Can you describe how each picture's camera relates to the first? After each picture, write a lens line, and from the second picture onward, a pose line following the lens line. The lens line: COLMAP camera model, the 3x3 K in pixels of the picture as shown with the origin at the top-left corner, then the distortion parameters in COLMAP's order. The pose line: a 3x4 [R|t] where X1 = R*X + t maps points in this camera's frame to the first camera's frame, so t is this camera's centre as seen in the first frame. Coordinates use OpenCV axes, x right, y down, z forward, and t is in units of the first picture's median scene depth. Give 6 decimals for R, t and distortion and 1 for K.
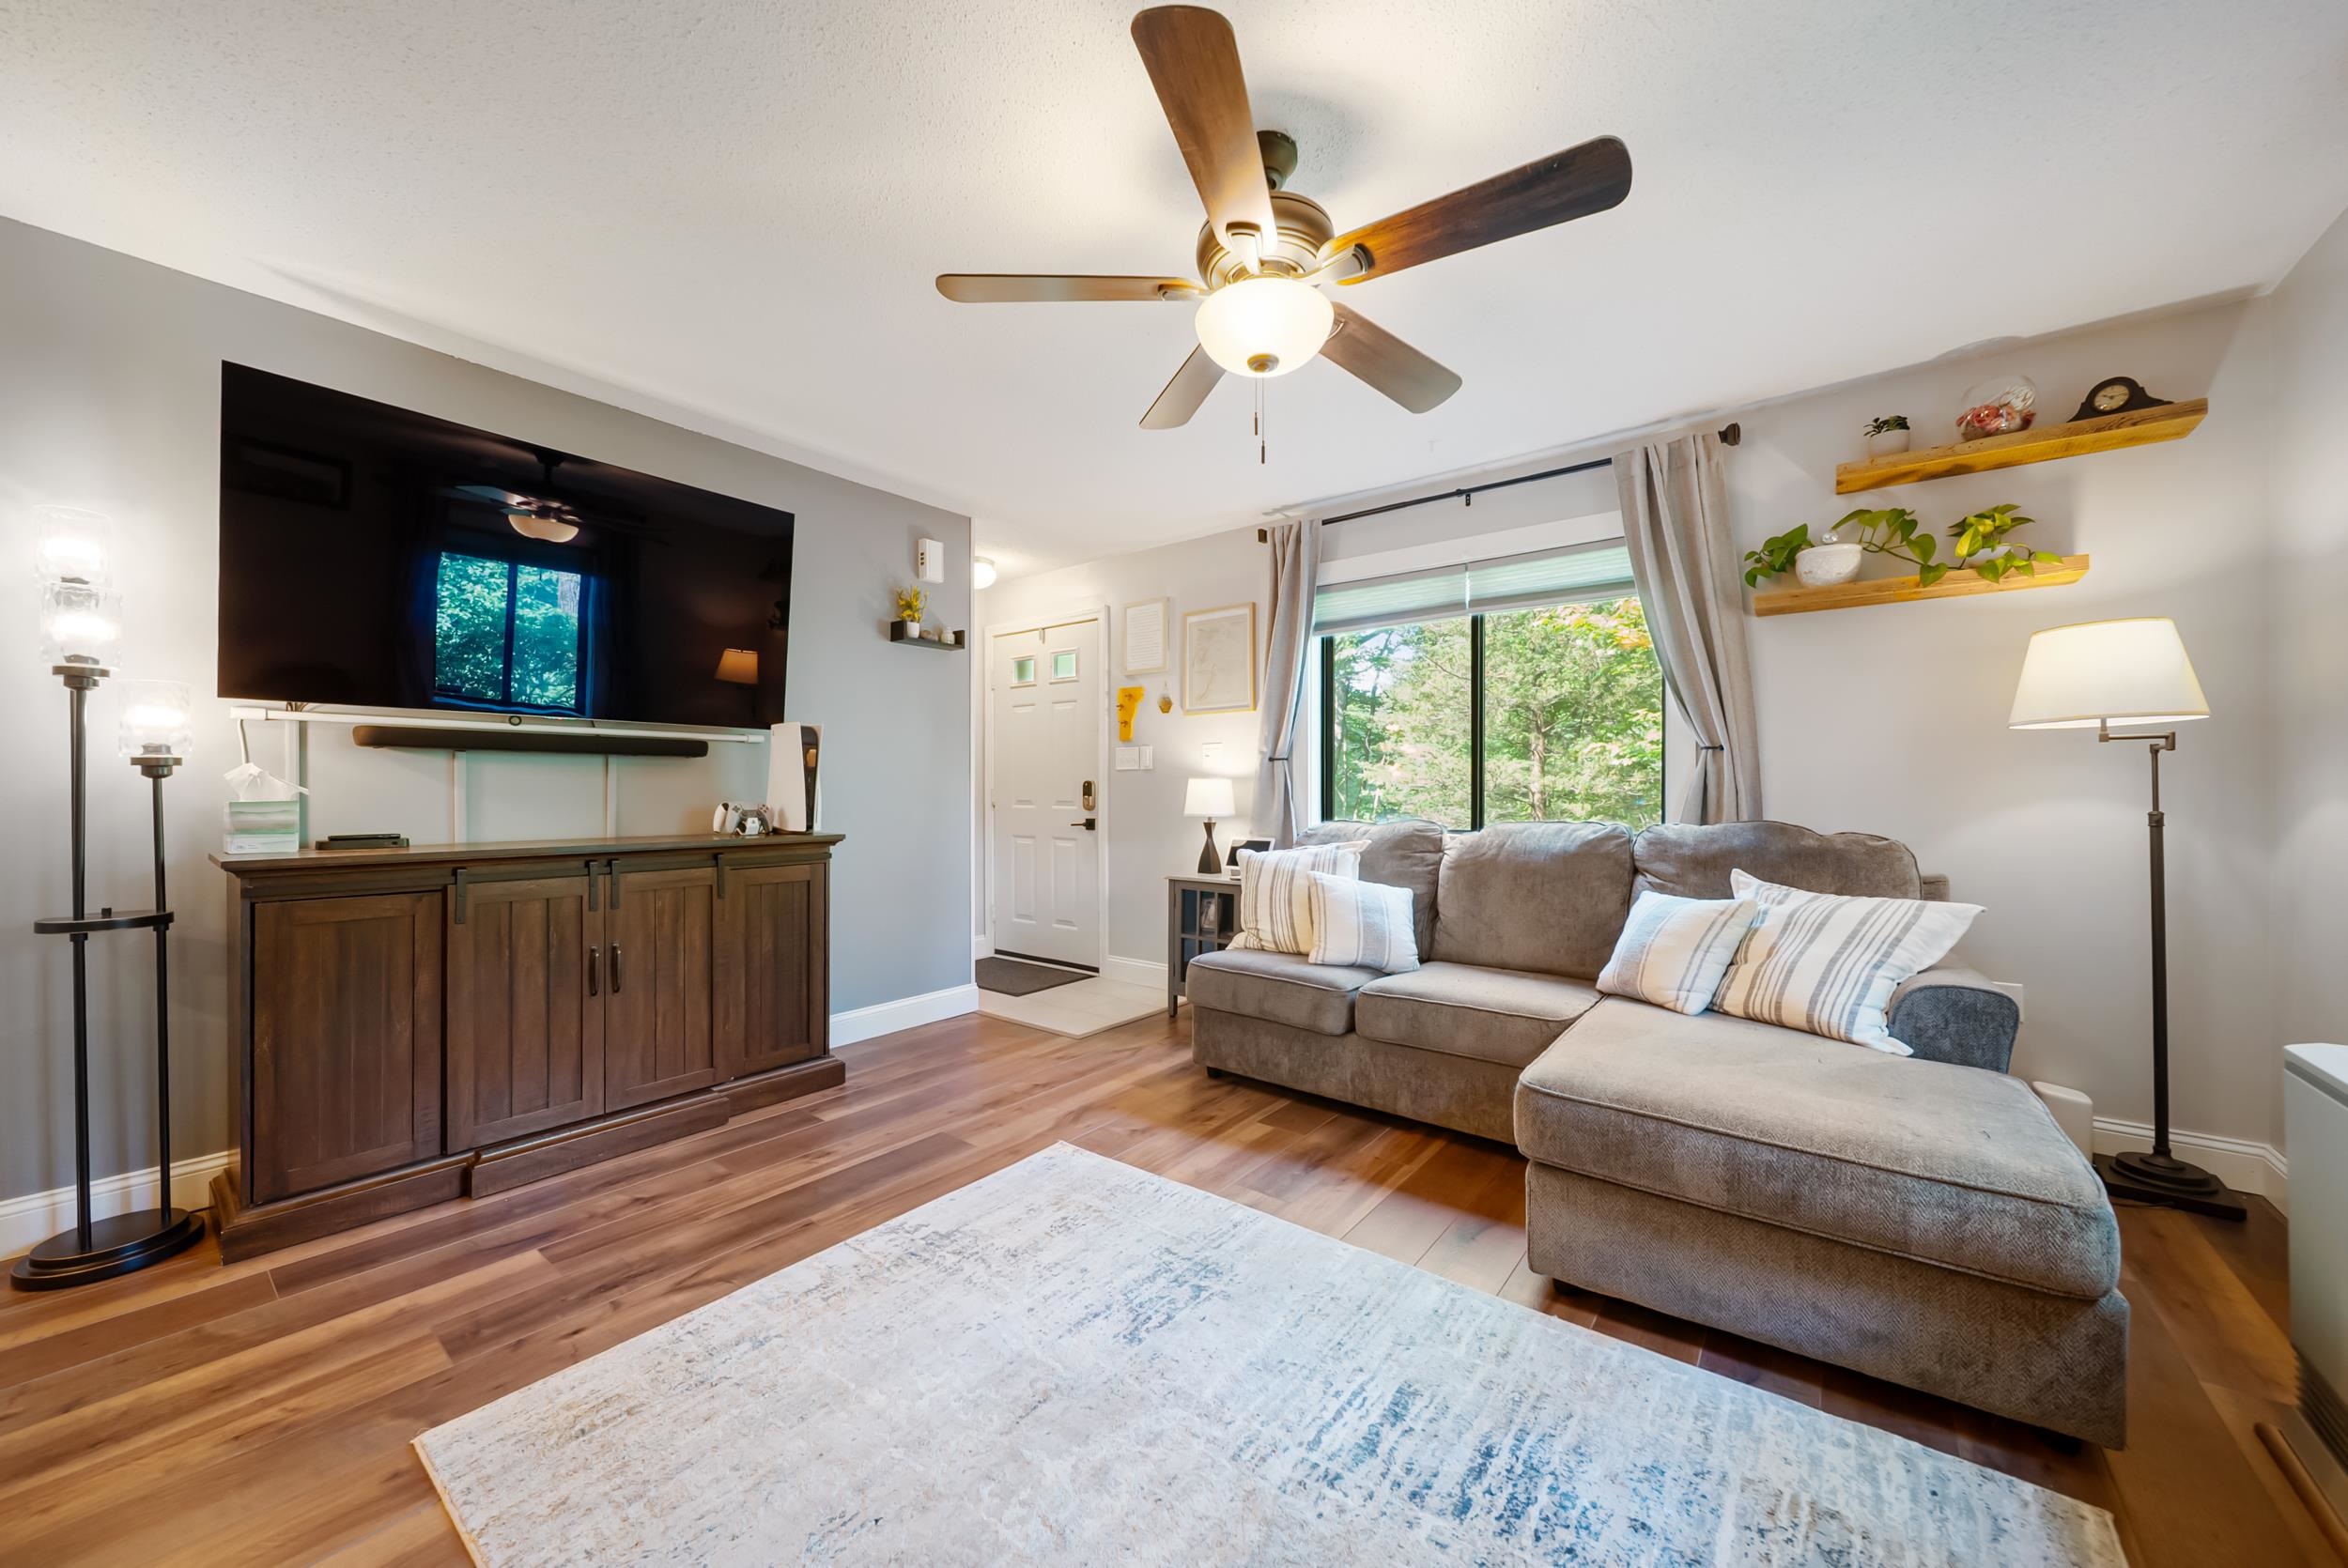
lens RADIAL K [[841.4, 0, 1181.1], [0, 841.4, 790.4], [0, 0, 1]] dist [0.000117, -0.001915]
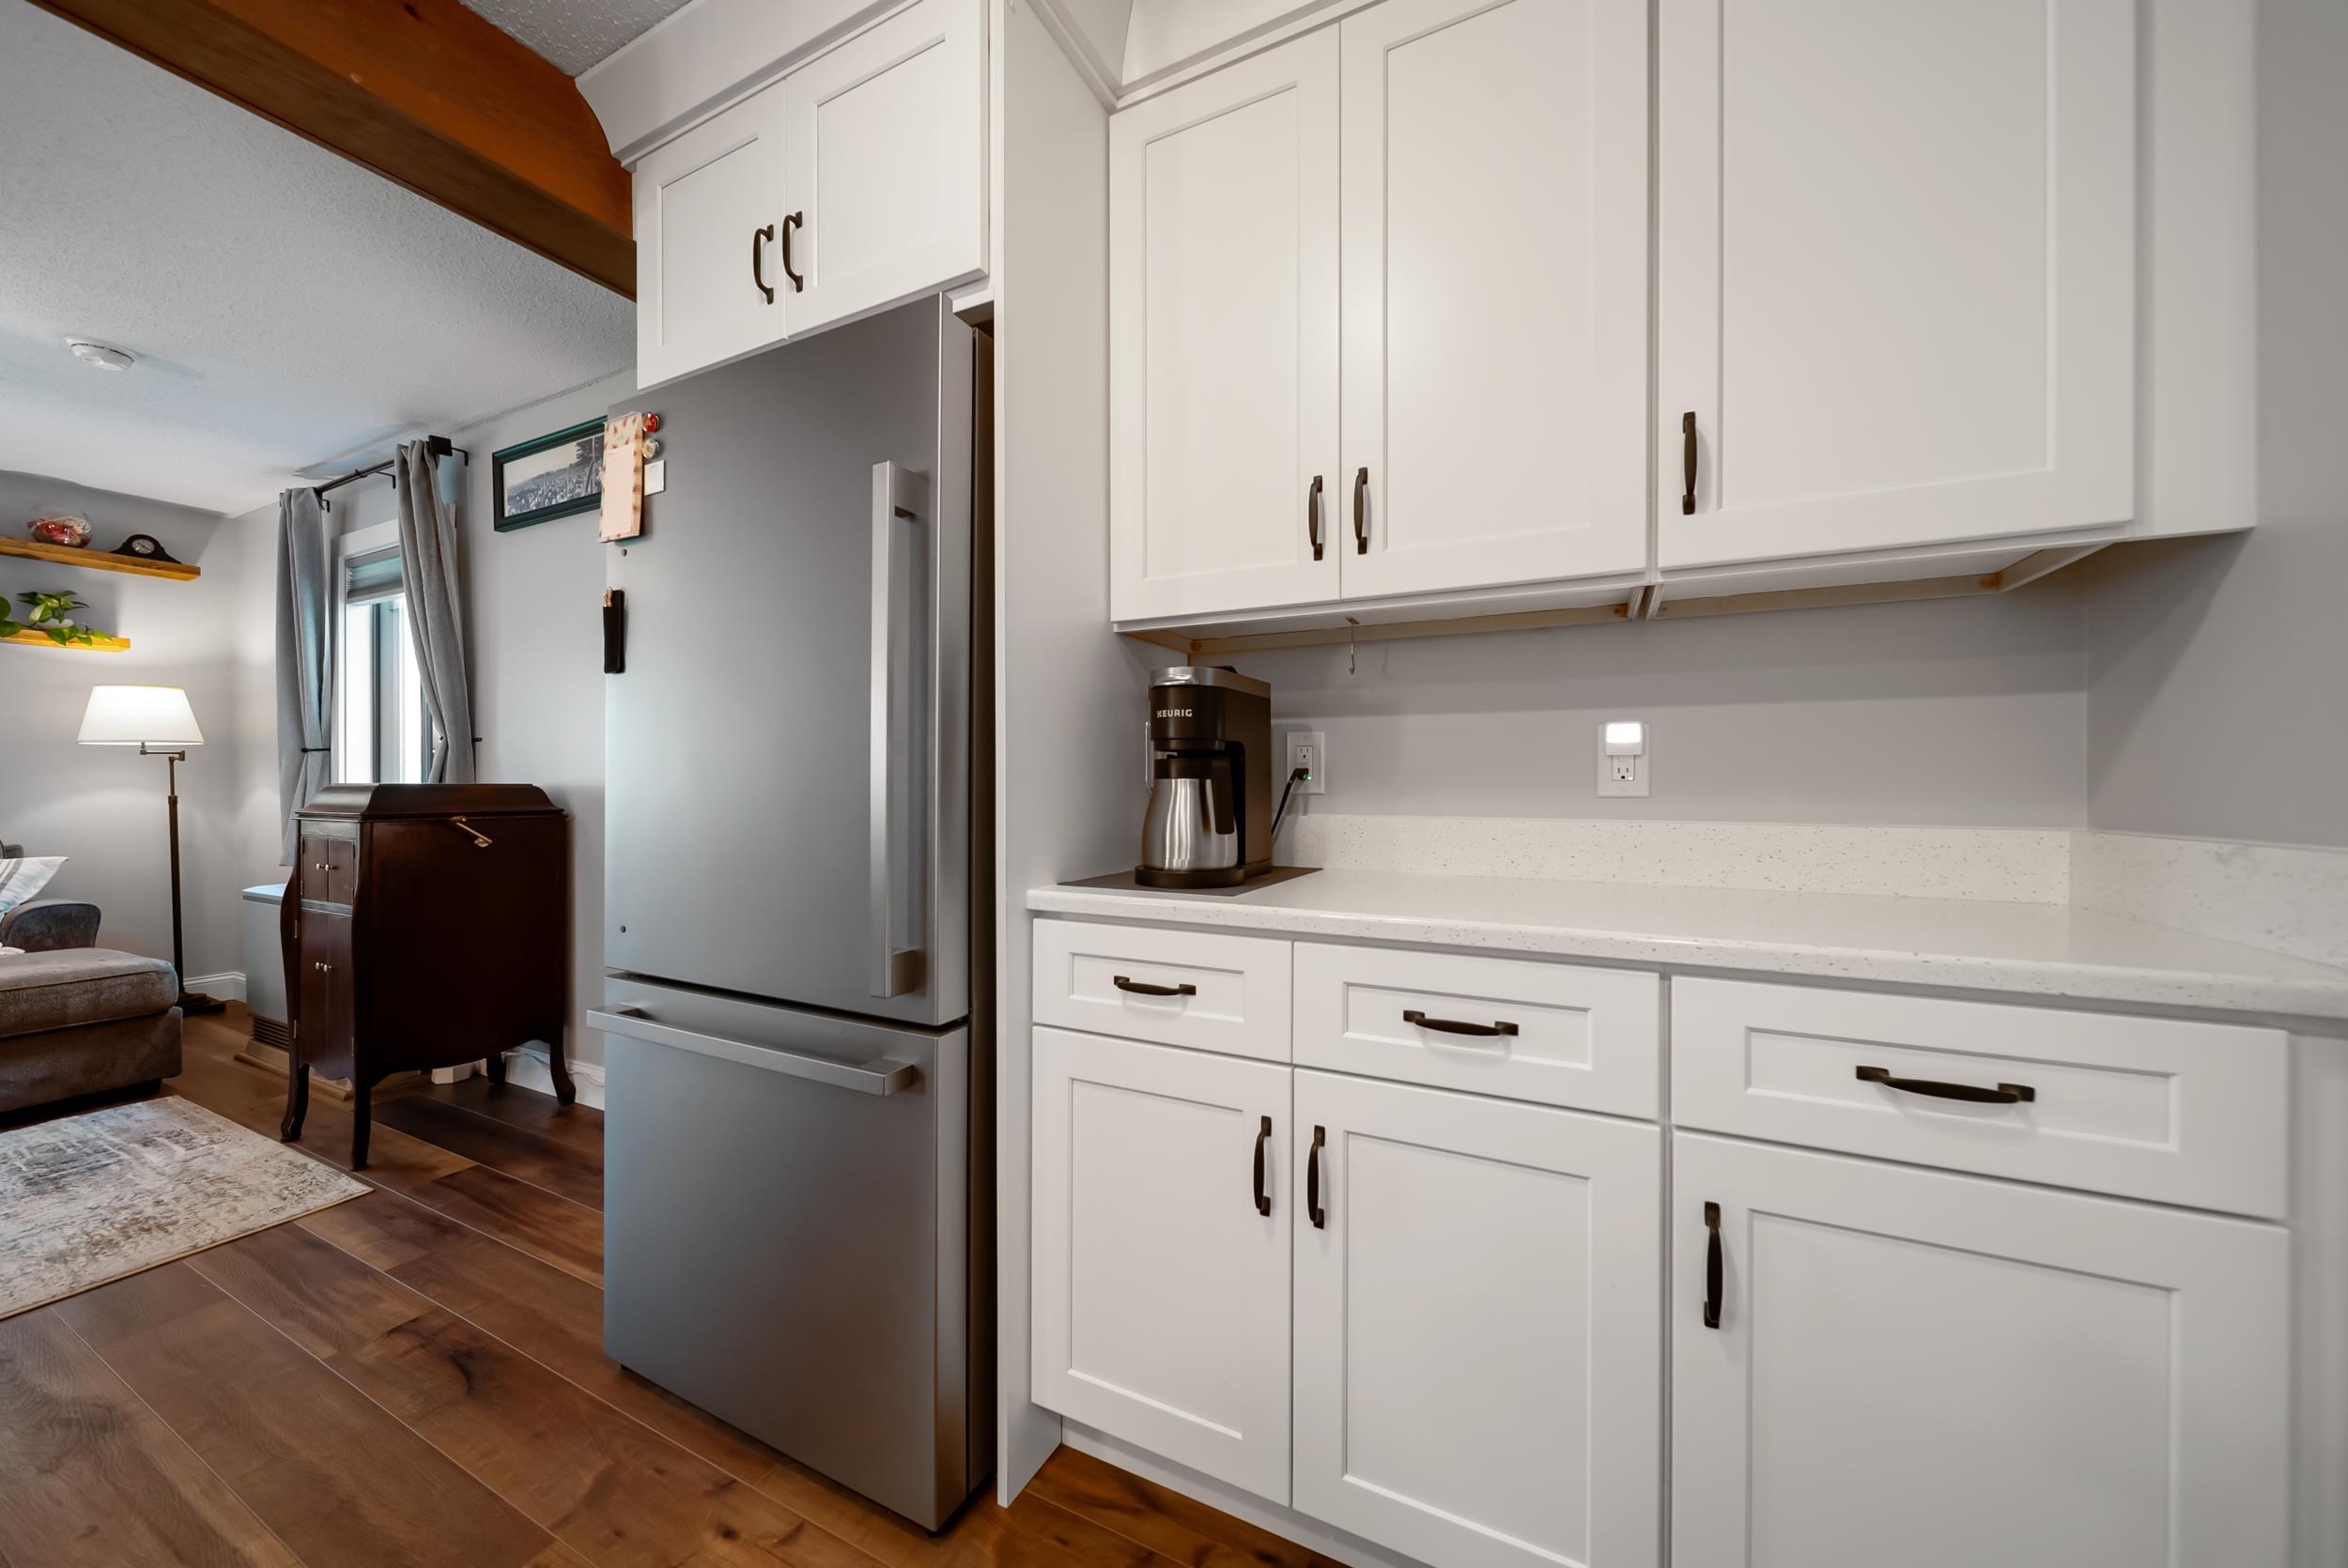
lens RADIAL K [[828.6, 0, 1152.4], [0, 828.6, 787.5], [0, 0, 1]] dist [-0.000184, -0.000132]
pose [[-0.184411, -0.005816, 0.982832, -0.810465], [0.004590, 0.999966, 0.006778, 0.006002], [-0.982839, 0.005761, -0.184378, -0.611761]]
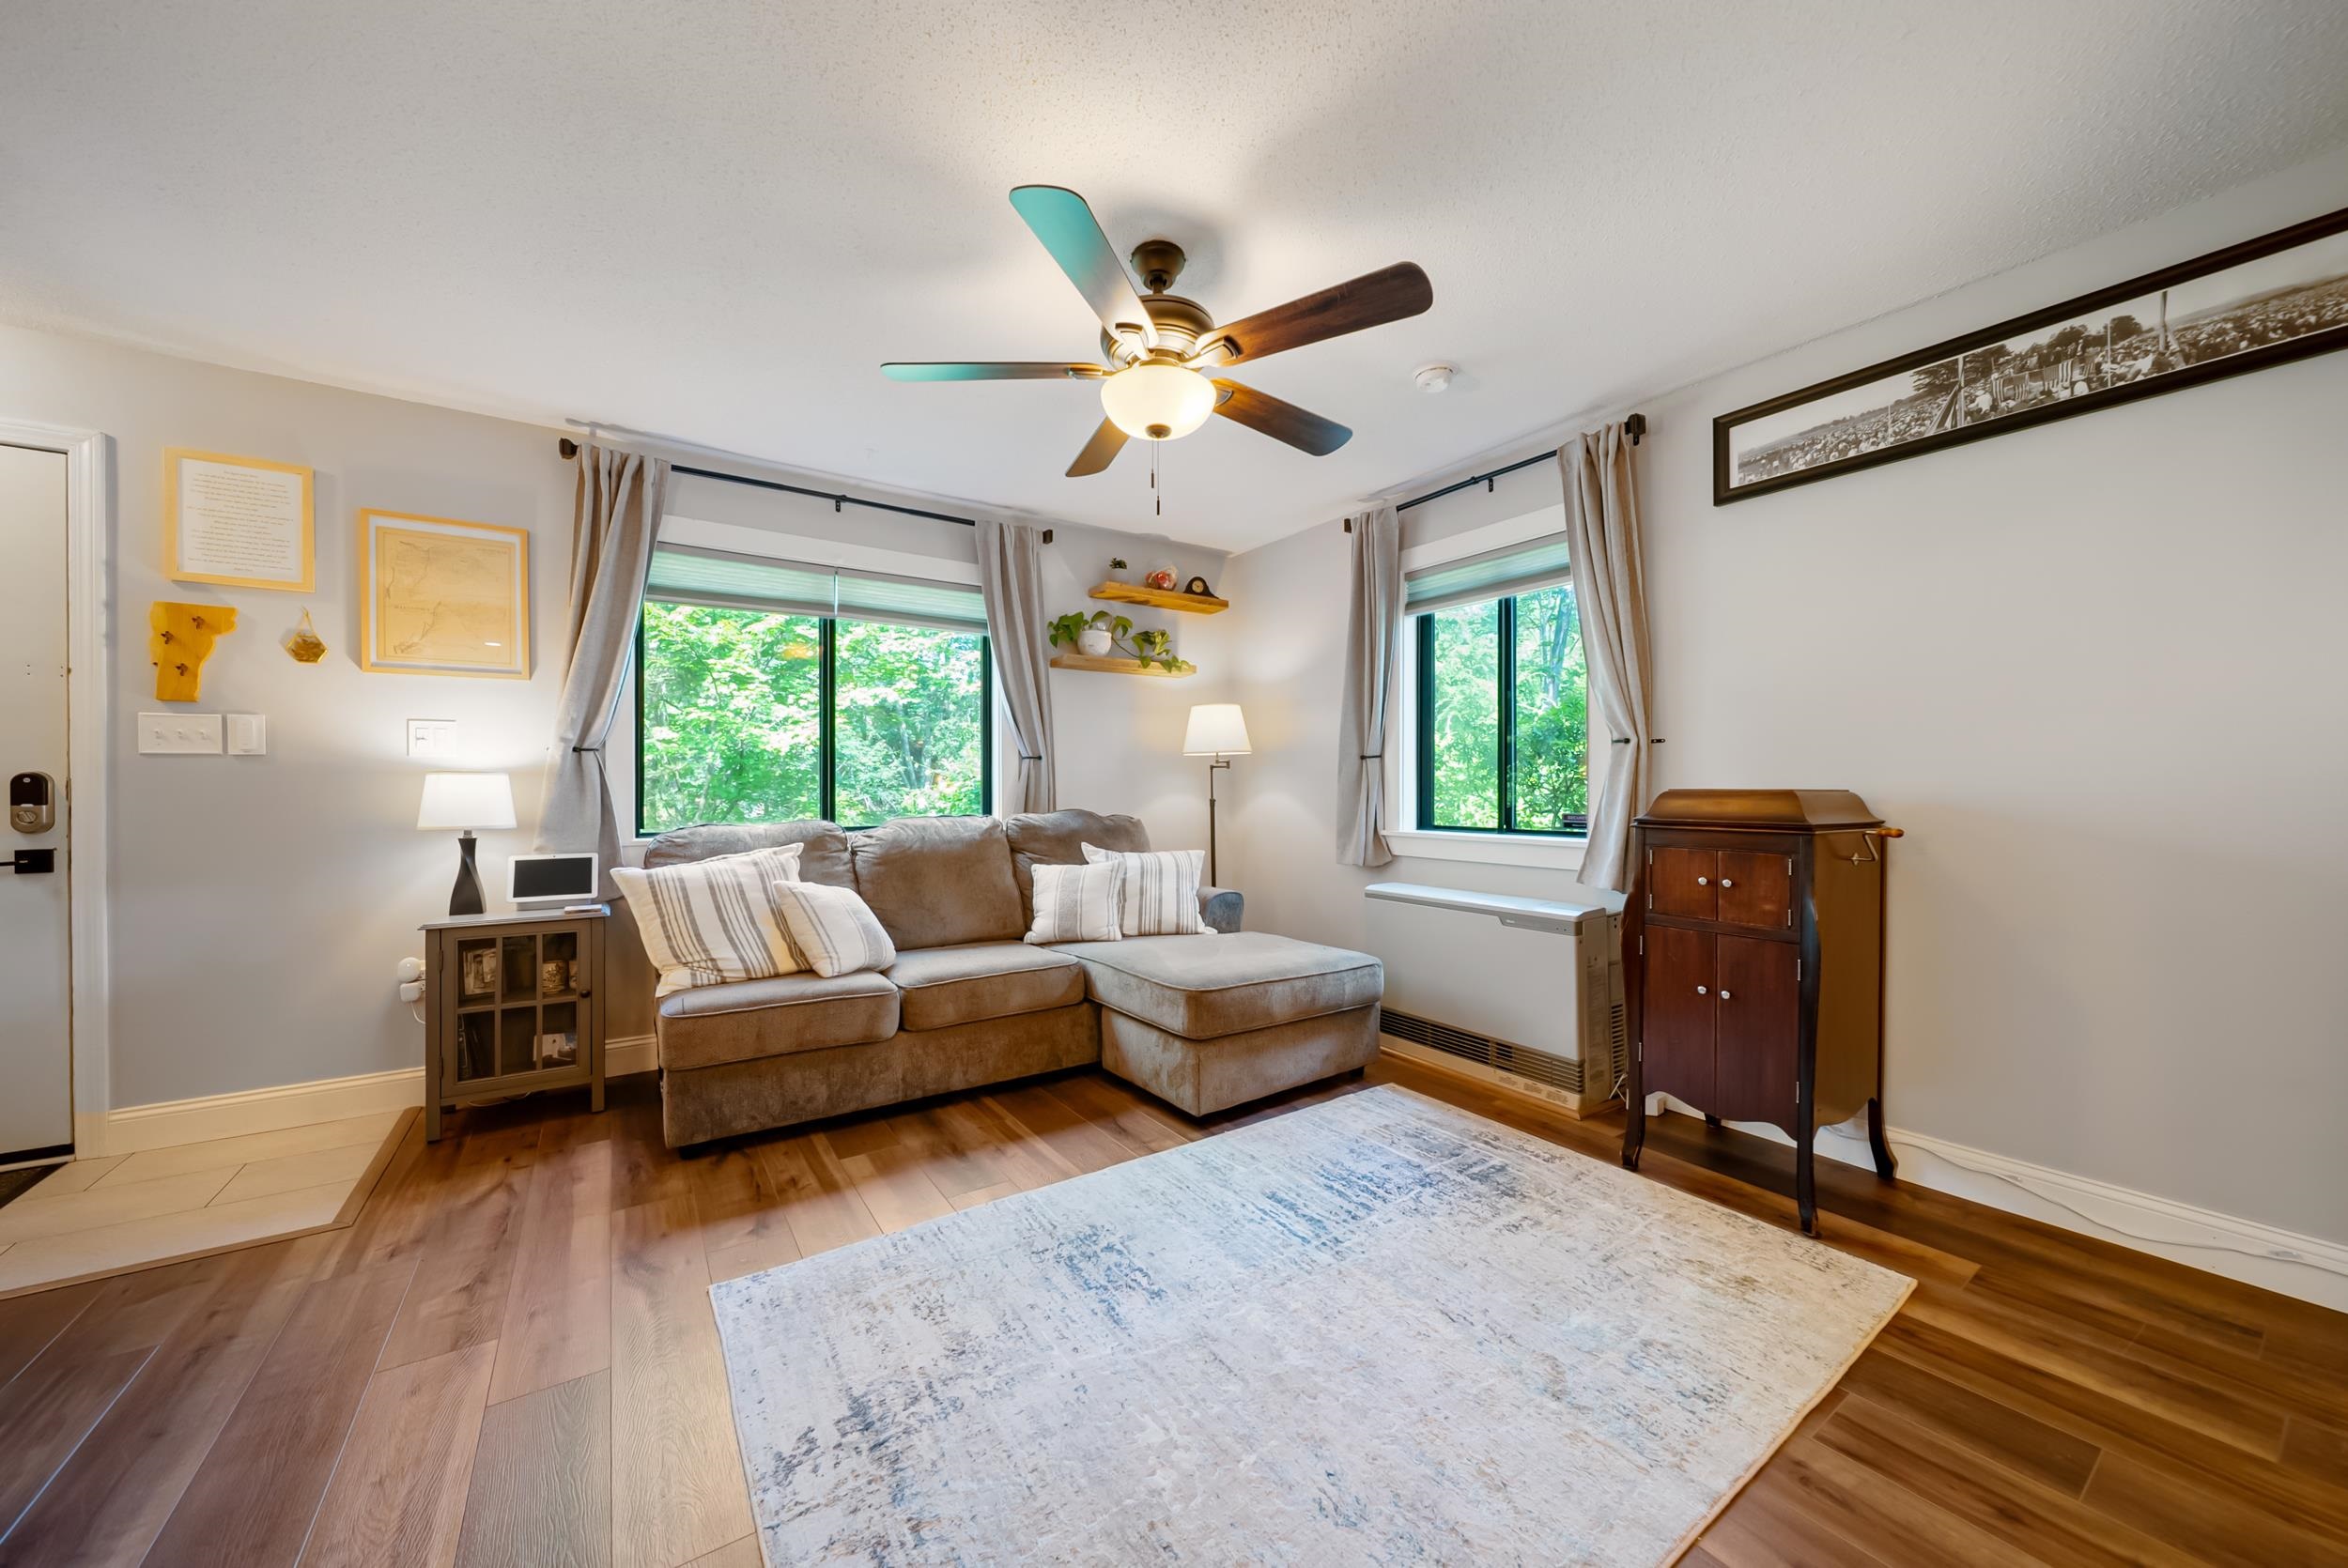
lens RADIAL K [[833.6, 0, 1171.9], [0, 833.6, 785.4], [0, 0, 1]] dist [0.001522, -0.001891]
pose [[0.314953, 0.001334, 0.949106, -0.698218], [0.004127, 0.999988, -0.002775, -0.000486], [-0.949098, 0.004791, 0.314943, 0.417020]]
